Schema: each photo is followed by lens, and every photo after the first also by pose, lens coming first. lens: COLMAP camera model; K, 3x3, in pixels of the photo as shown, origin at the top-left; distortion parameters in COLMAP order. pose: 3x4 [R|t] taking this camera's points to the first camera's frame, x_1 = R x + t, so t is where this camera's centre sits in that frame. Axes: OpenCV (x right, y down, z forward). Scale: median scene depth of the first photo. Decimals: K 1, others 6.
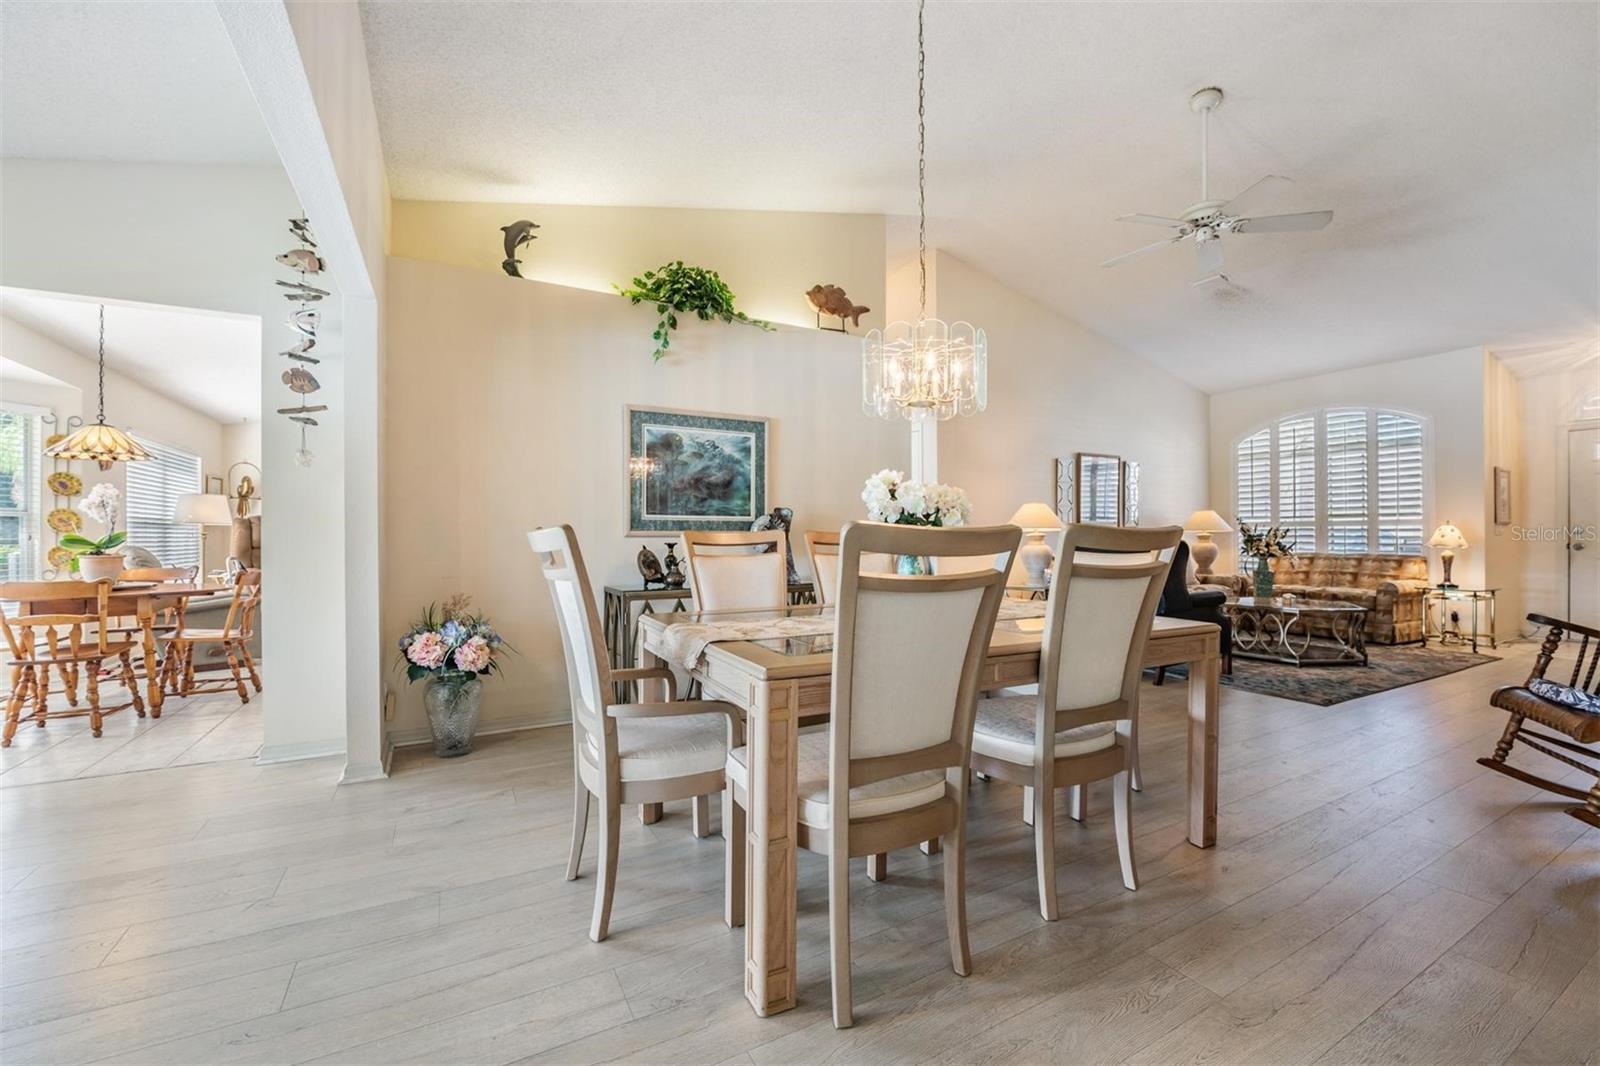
lens RADIAL K [[638.3, 0, 797.5], [0, 638.3, 534.7], [0, 0, 1]] dist [-0.008224, -0.003500]
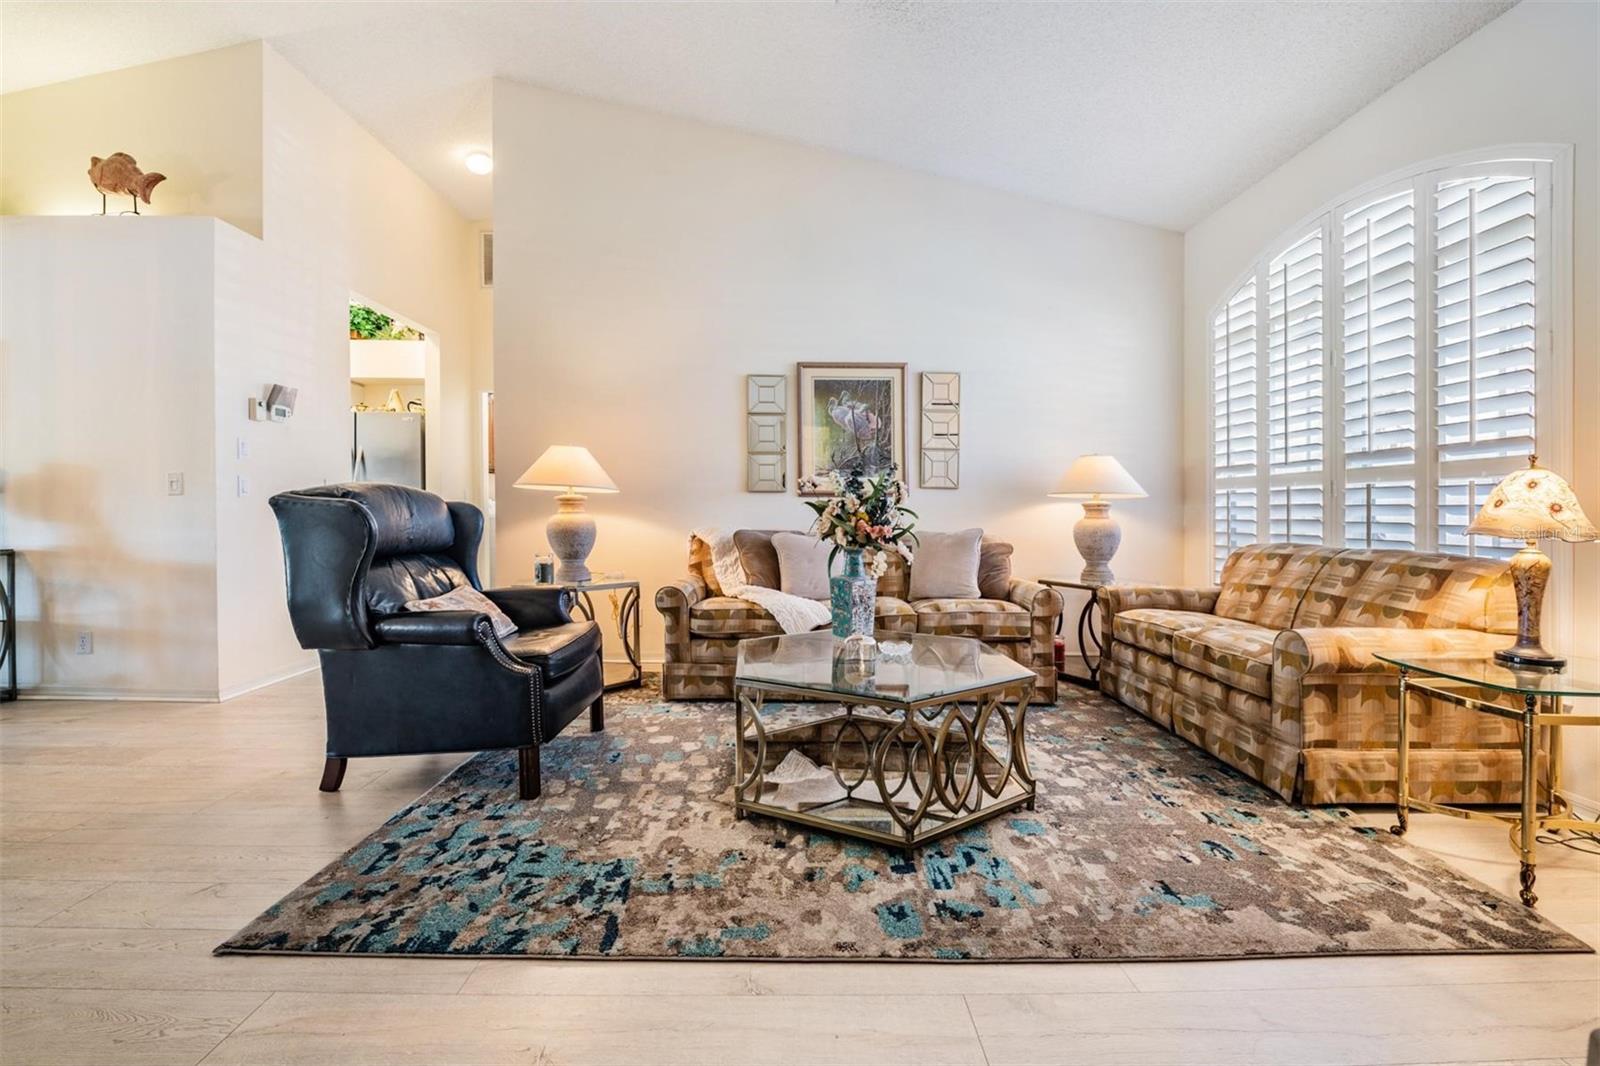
lens RADIAL K [[638.3, 0, 799.1], [0, 638.3, 525.2], [0, 0, 1]] dist [-0.008224, -0.003500]
pose [[0.892069, 0.017374, -0.451564, 0.816246], [-0.006372, 0.999645, 0.025873, 0.007451], [0.451853, -0.020203, 0.891863, 0.534705]]
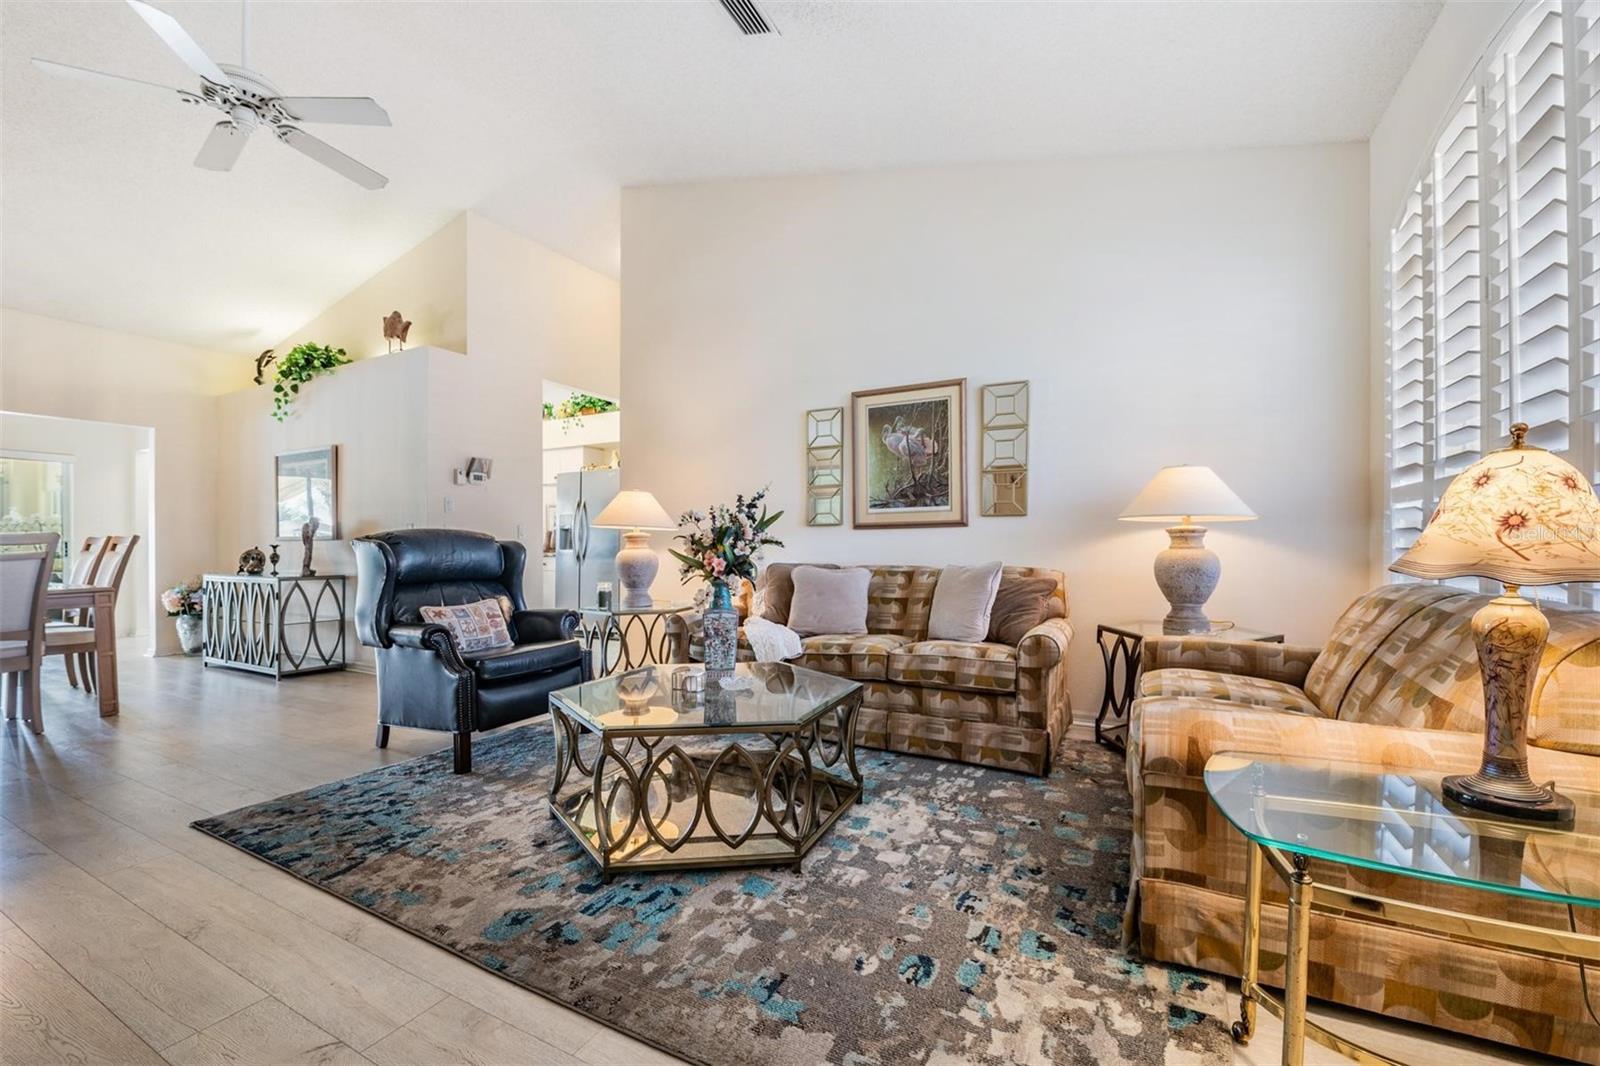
lens RADIAL K [[638.3, 0, 807.8], [0, 638.3, 554.1], [0, 0, 1]] dist [-0.008224, -0.003500]
pose [[0.574483, 0.009362, -0.818463, 1.025542], [0.009453, 0.999792, 0.018071, 0.008131], [0.818462, -0.018118, 0.574275, 0.718018]]
